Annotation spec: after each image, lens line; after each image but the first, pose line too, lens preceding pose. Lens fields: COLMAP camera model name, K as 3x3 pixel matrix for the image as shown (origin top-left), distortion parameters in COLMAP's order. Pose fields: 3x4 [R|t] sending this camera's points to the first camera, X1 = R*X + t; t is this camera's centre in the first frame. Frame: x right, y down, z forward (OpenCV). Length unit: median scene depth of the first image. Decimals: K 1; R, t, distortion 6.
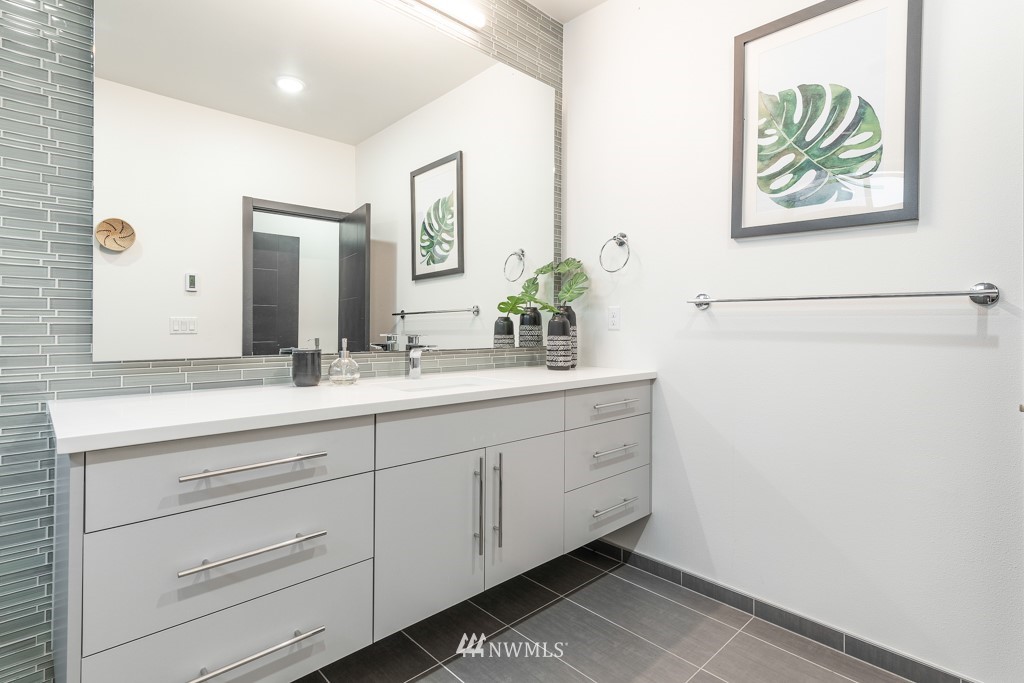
lens RADIAL K [[512.6, 0, 510.4], [0, 512.6, 330.8], [0, 0, 1]] dist [-0.000901, -0.001122]
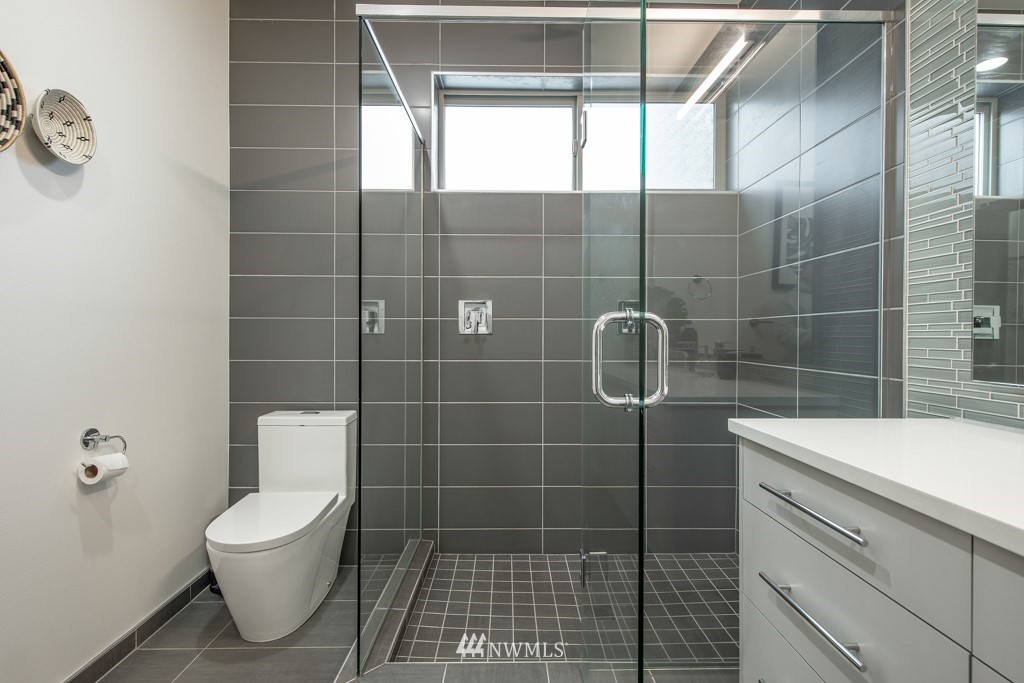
lens RADIAL K [[512.6, 0, 512.8], [0, 512.6, 337.5], [0, 0, 1]] dist [-0.000901, -0.001122]
pose [[-0.674476, 0.002790, -0.738292, 0.216264], [-0.004700, 0.999956, 0.008072, -0.010725], [0.738282, 0.008914, -0.674433, 0.575388]]
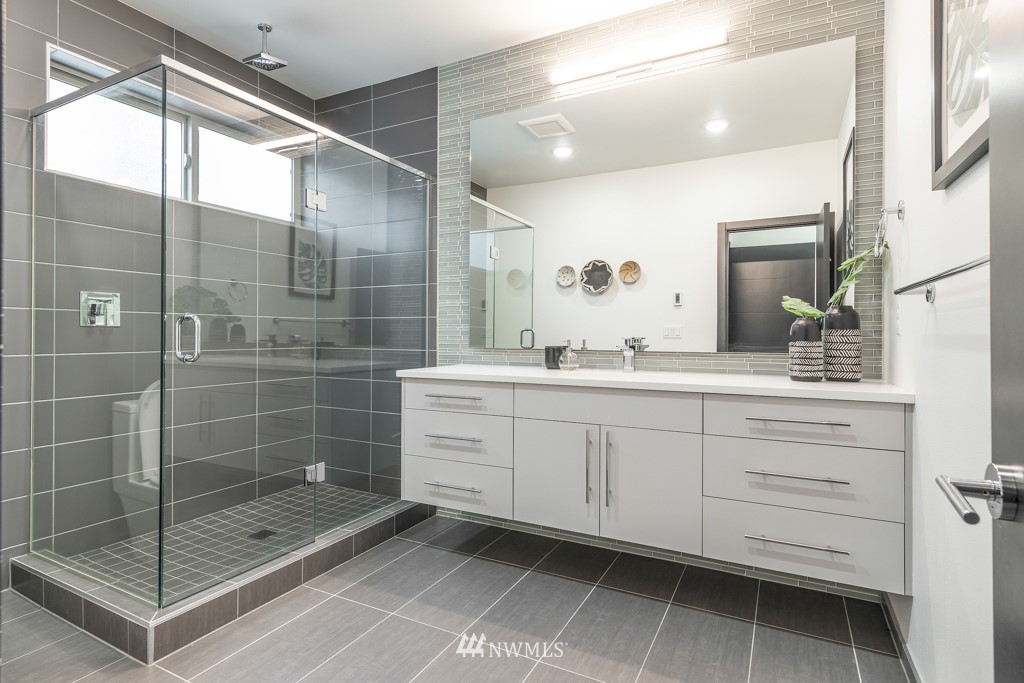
lens RADIAL K [[512.6, 0, 511.1], [0, 512.6, 338.3], [0, 0, 1]] dist [-0.000901, -0.001122]
pose [[0.326839, 0.007967, -0.945047, 0.762502], [-0.007764, 0.999953, 0.005745, 0.002916], [0.945048, 0.005460, 0.326885, 0.256437]]
